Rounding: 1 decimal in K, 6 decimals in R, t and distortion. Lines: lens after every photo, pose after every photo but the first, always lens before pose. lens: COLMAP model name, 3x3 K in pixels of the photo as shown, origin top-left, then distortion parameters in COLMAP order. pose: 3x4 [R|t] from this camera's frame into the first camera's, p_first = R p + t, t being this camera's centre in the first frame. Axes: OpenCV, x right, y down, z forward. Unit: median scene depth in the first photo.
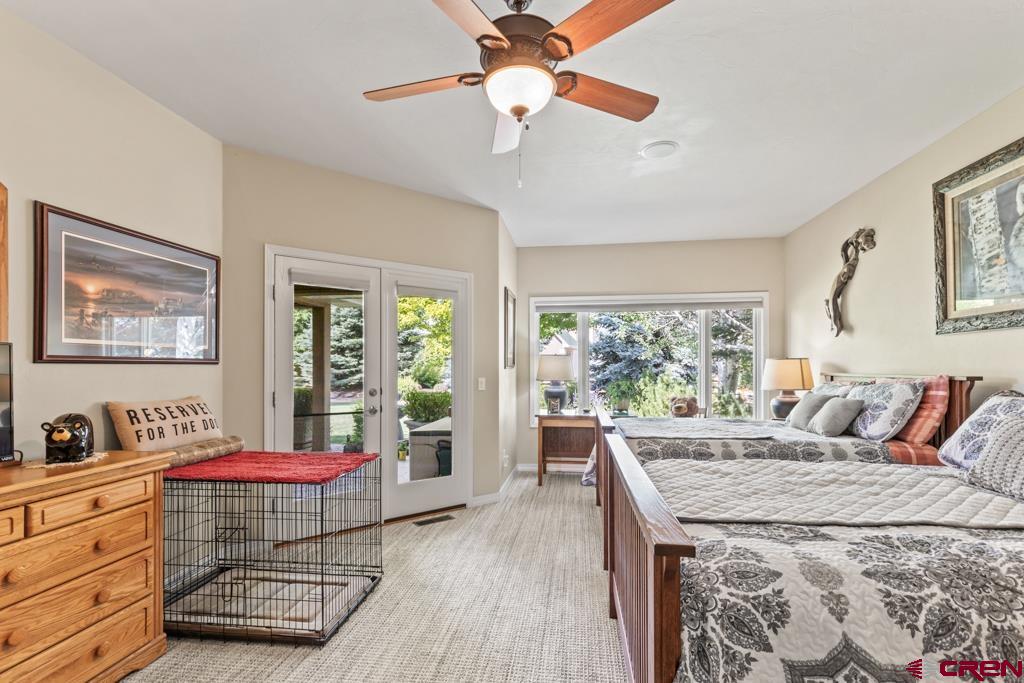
lens RADIAL K [[468.4, 0, 509.6], [0, 468.4, 367.1], [0, 0, 1]] dist [0.004616, -0.000236]
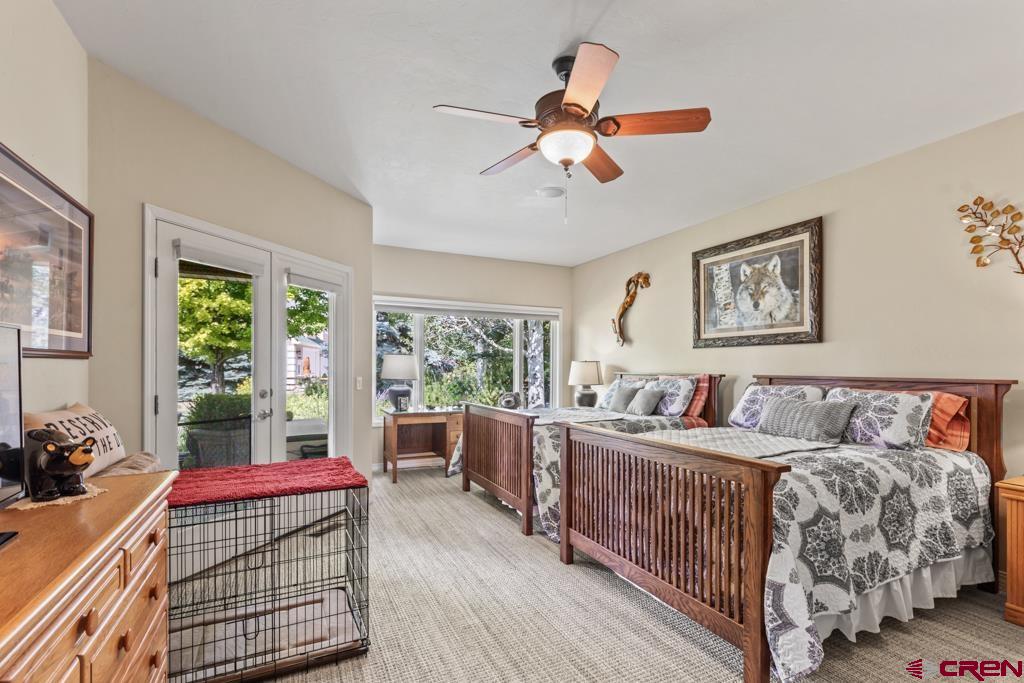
lens RADIAL K [[470.4, 0, 513.6], [0, 470.4, 369.0], [0, 0, 1]] dist [0.009532, -0.000115]
pose [[0.829724, 0.005332, 0.558149, -0.499552], [-0.008973, 0.999953, 0.003787, 0.000583], [-0.558102, -0.008151, 0.829732, 0.019542]]
